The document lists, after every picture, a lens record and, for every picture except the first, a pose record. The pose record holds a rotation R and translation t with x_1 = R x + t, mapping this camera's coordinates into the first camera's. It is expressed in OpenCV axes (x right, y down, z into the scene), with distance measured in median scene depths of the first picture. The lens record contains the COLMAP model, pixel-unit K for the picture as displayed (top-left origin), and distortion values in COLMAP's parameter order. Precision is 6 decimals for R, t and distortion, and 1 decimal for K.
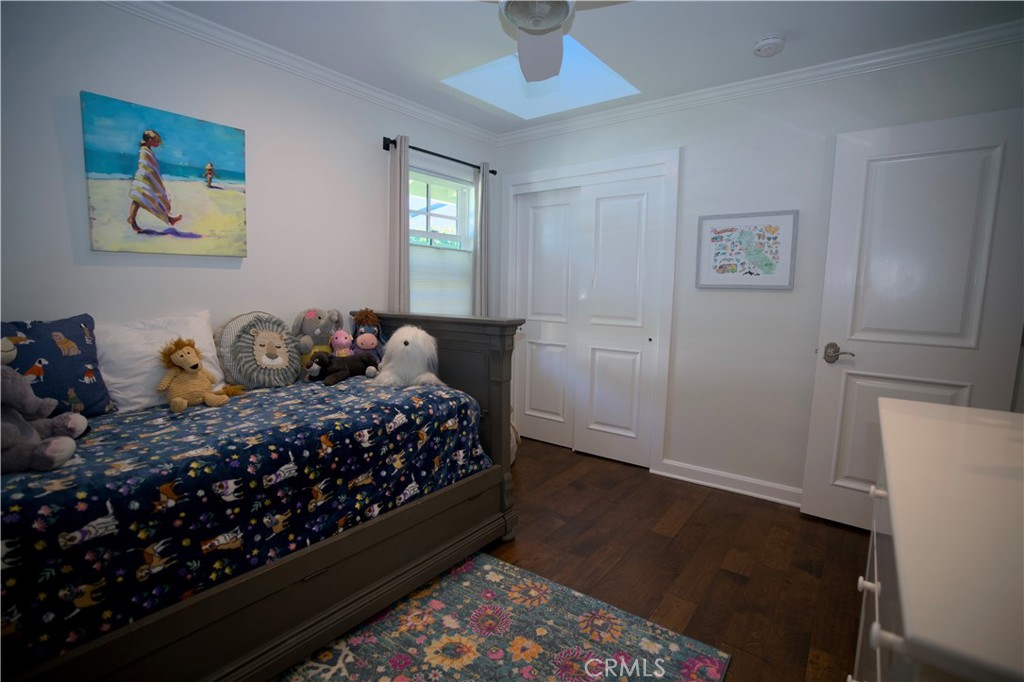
lens RADIAL K [[480.2, 0, 511.9], [0, 480.2, 340.7], [0, 0, 1]] dist [-0.016051, 0.000303]
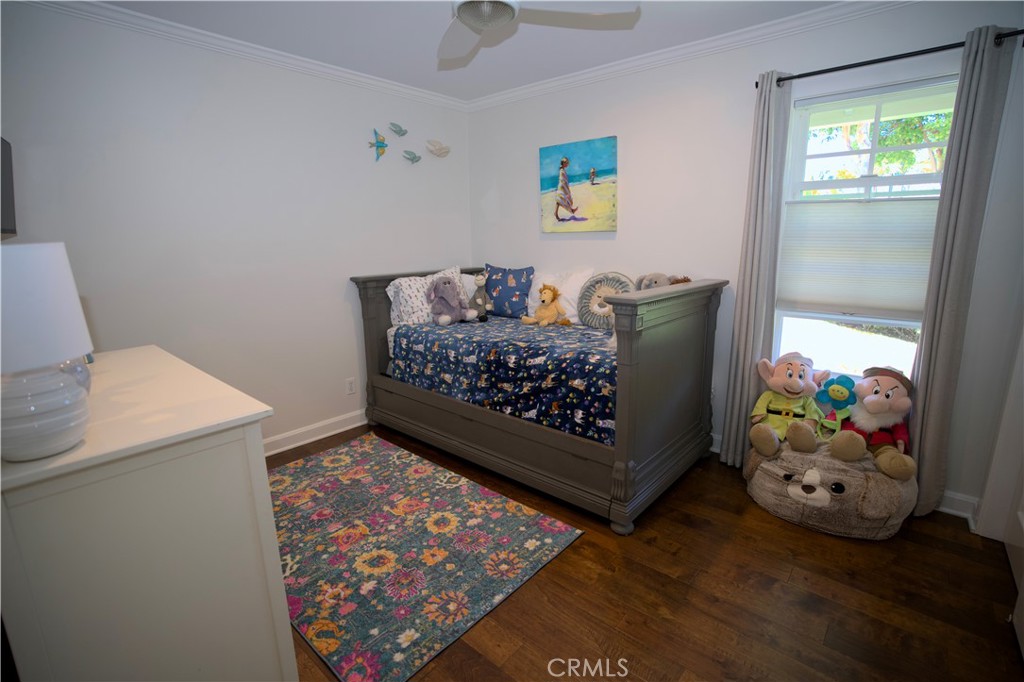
lens RADIAL K [[480.2, 0, 513.5], [0, 480.2, 339.2], [0, 0, 1]] dist [-0.016051, 0.000303]
pose [[-0.047416, 0.197233, -0.979209, 0.992976], [-0.099586, 0.974494, 0.201105, -0.140537], [0.993899, 0.107051, -0.026565, 0.915109]]
